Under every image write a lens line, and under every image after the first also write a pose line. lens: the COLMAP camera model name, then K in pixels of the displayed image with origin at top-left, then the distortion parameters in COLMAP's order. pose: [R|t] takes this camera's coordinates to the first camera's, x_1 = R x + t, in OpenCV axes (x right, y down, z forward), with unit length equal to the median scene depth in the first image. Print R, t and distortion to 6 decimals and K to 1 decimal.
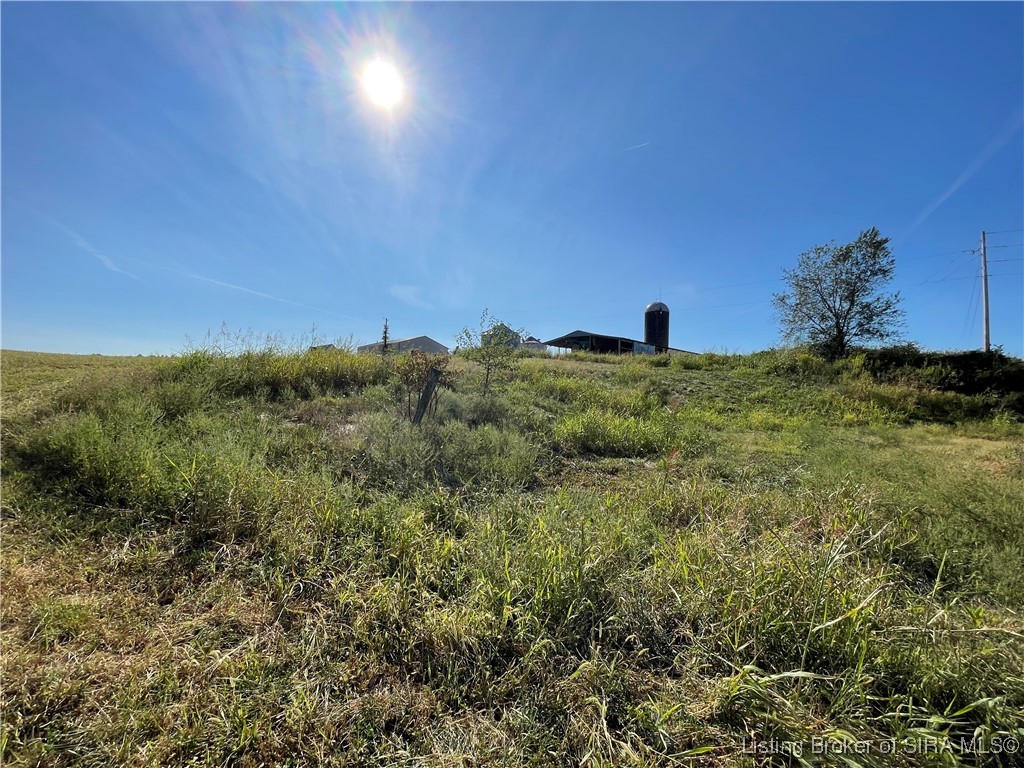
lens RADIAL K [[410.1, 0, 510.4], [0, 410.1, 384.4], [0, 0, 1]] dist [-0.001838, -0.000231]
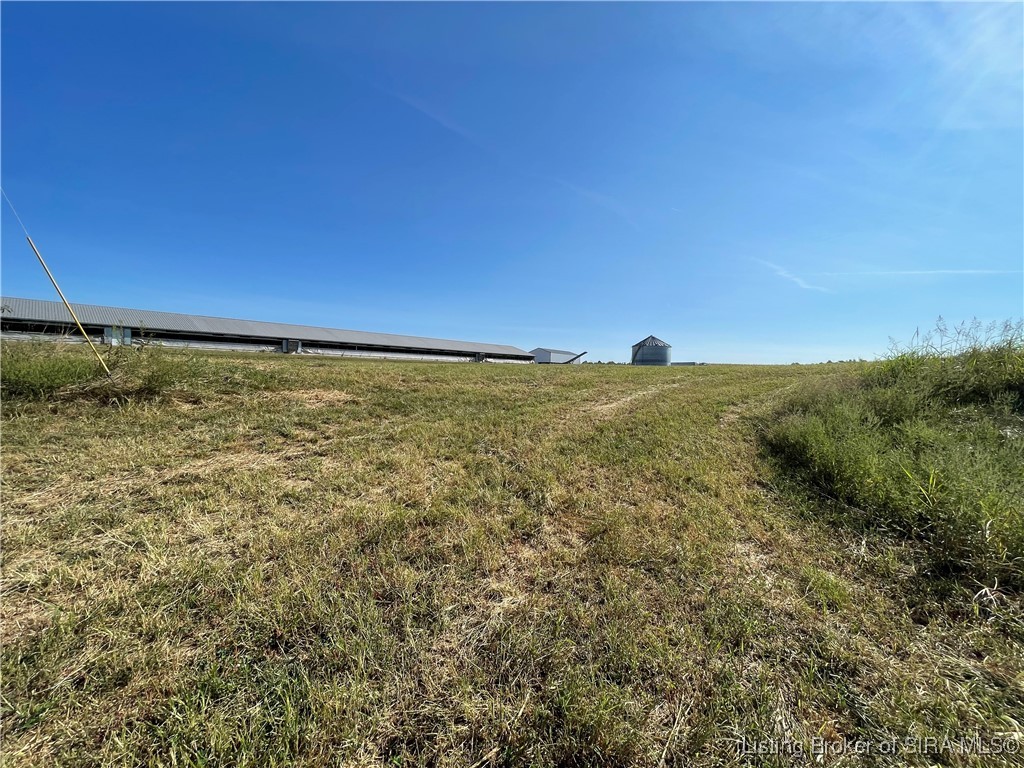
lens RADIAL K [[410.1, 0, 509.7], [0, 410.1, 383.6], [0, 0, 1]] dist [-0.001838, -0.000231]
pose [[0.174524, -0.017678, -0.984494, -0.042383], [0.007086, 0.999835, -0.016697, -0.009153], [0.984627, -0.004062, 0.174621, -0.074289]]
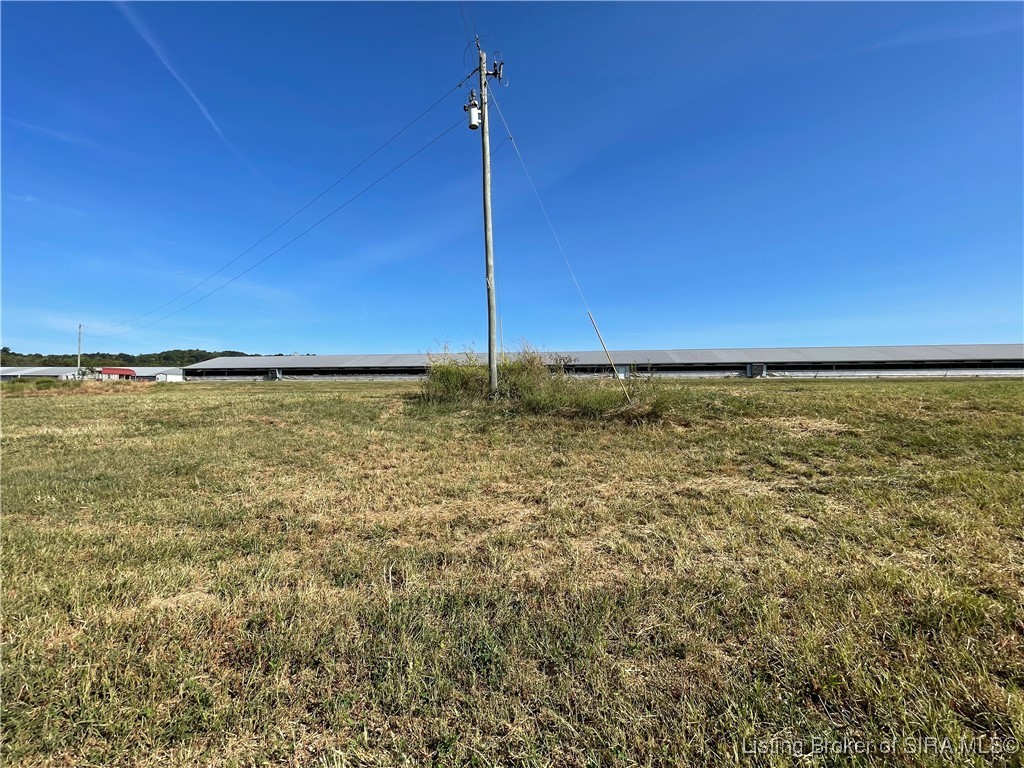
lens RADIAL K [[410.1, 0, 510.3], [0, 410.1, 379.5], [0, 0, 1]] dist [-0.001838, -0.000231]
pose [[-0.747883, -0.067922, -0.660347, 0.007747], [-0.021156, 0.996685, -0.078557, -0.017777], [0.663494, -0.044781, -0.746840, -0.147721]]
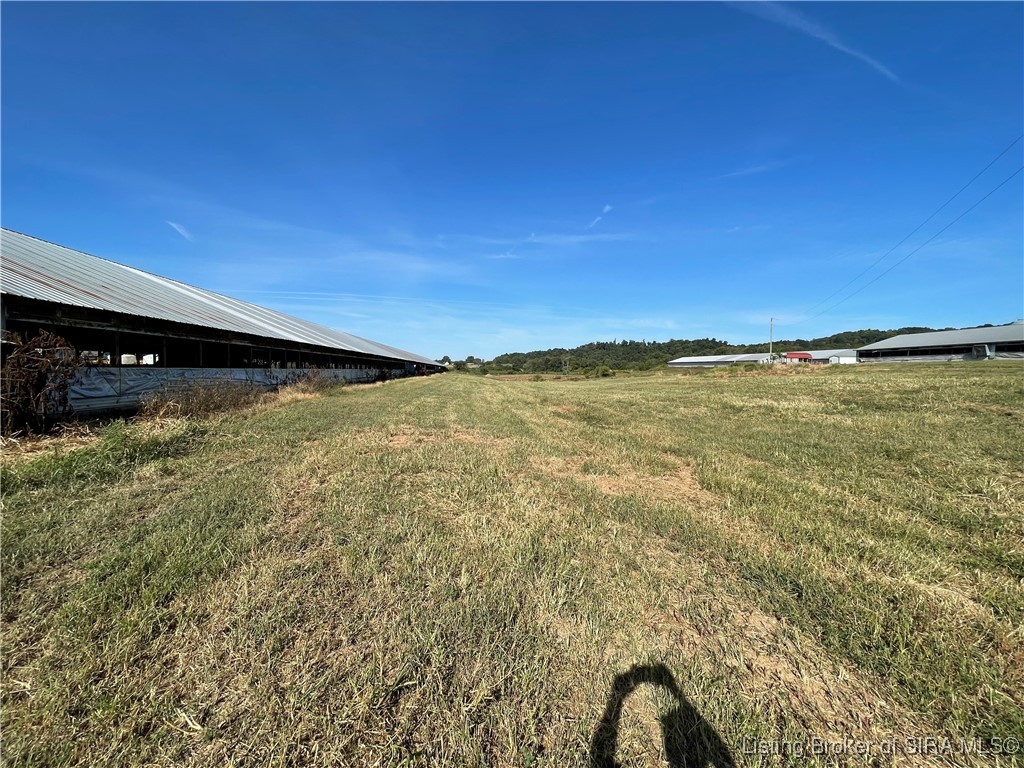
lens RADIAL K [[410.1, 0, 509.7], [0, 410.1, 379.7], [0, 0, 1]] dist [-0.001838, -0.000231]
pose [[-0.798459, -0.066887, 0.598322, 0.145420], [-0.060020, 0.997702, 0.031438, -0.001170], [-0.599050, -0.010810, -0.800639, -0.114753]]
